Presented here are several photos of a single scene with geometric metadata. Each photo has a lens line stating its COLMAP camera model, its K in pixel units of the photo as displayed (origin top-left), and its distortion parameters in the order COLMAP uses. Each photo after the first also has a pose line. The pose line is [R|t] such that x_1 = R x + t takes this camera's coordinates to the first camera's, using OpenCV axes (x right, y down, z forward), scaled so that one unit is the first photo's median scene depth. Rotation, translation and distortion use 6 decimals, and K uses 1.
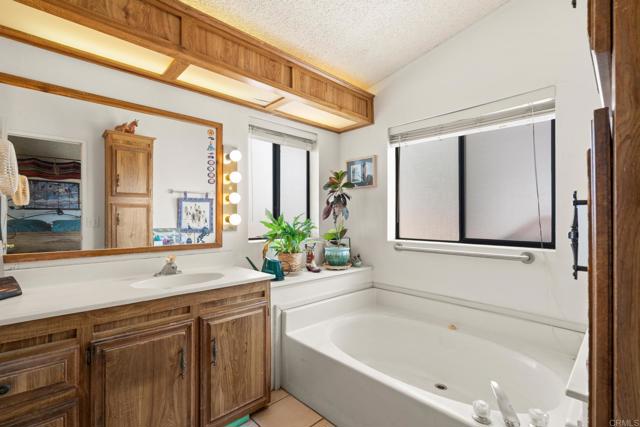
lens RADIAL K [[297.2, 0, 319.1], [0, 297.2, 215.6], [0, 0, 1]] dist [-0.005839, 0.002103]
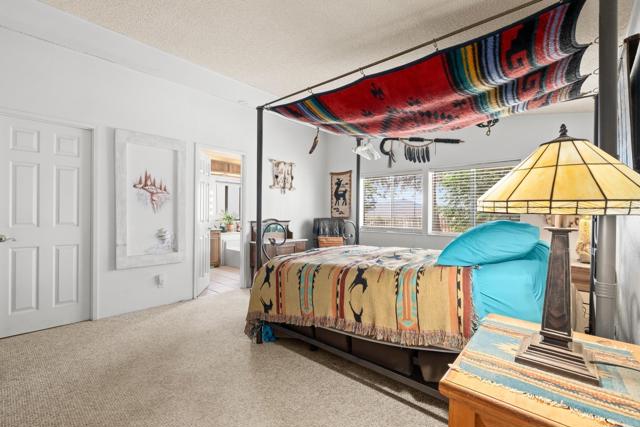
lens RADIAL K [[297.2, 0, 320.6], [0, 297.2, 218.3], [0, 0, 1]] dist [-0.005839, 0.002103]
pose [[0.998980, 0.002362, 0.045090, 0.709199], [-0.003130, 0.999851, 0.016983, 0.008330], [-0.045044, -0.017107, 0.998839, -2.096738]]
